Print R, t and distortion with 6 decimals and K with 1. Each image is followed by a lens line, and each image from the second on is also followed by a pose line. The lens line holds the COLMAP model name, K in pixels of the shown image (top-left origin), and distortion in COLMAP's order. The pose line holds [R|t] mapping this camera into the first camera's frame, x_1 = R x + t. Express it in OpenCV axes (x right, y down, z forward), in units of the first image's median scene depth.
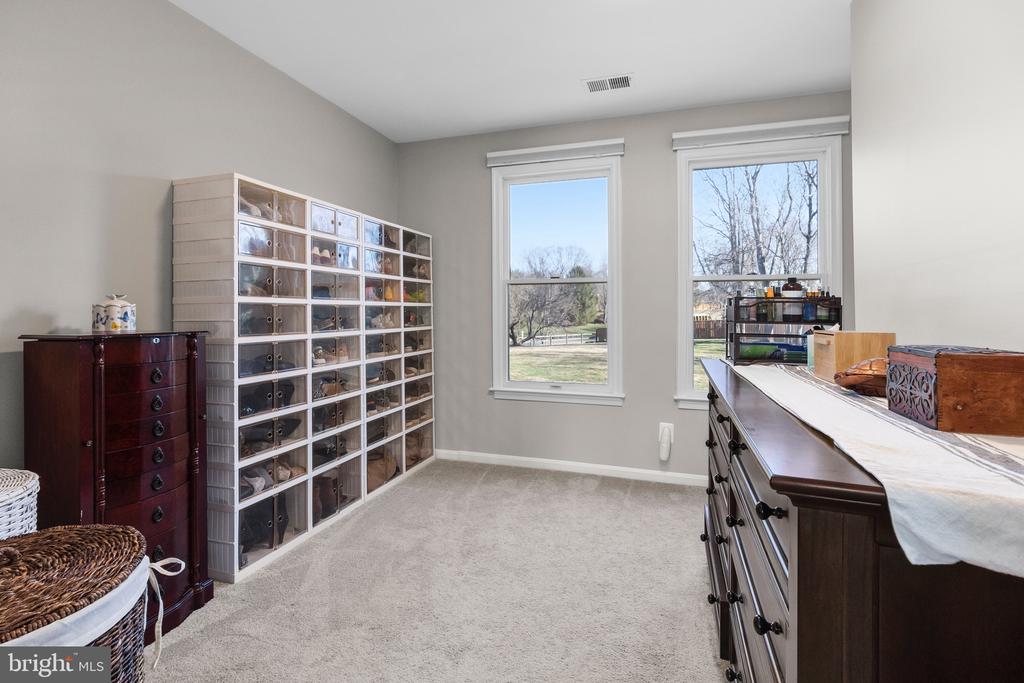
lens RADIAL K [[493.8, 0, 511.3], [0, 493.8, 316.7], [0, 0, 1]] dist [0.017399, 0.000079]
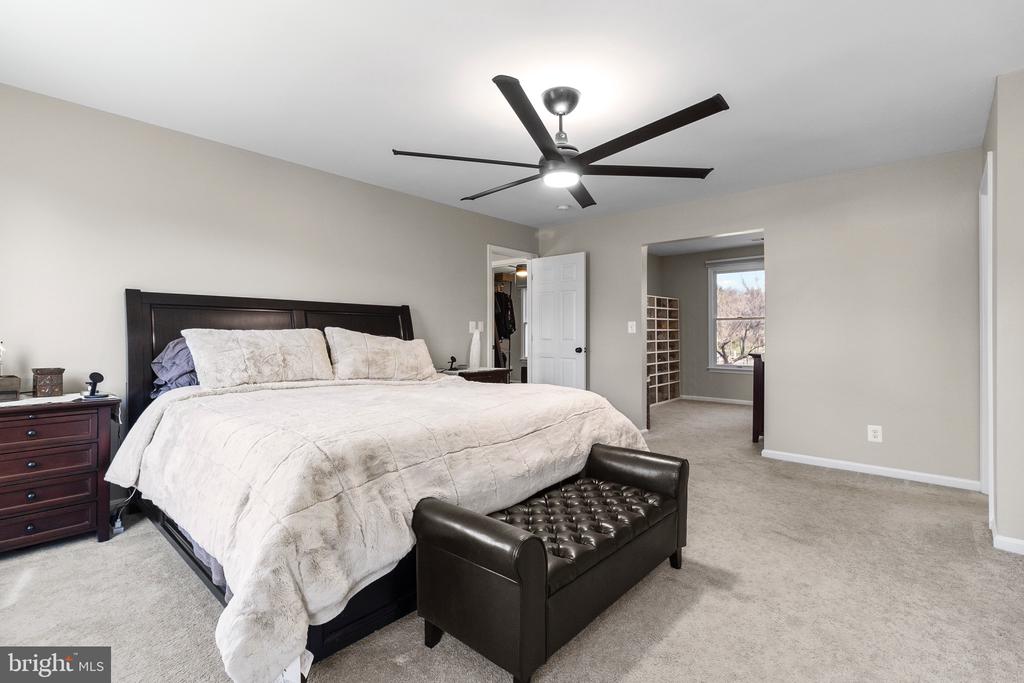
lens RADIAL K [[478.8, 0, 512.9], [0, 478.8, 321.6], [0, 0, 1]] dist [0.016529, 0.000179]
pose [[0.916321, -0.003887, -0.400426, 0.020195], [-0.007449, 0.999614, -0.026749, 0.001051], [0.400376, 0.027493, 0.915938, -1.303114]]
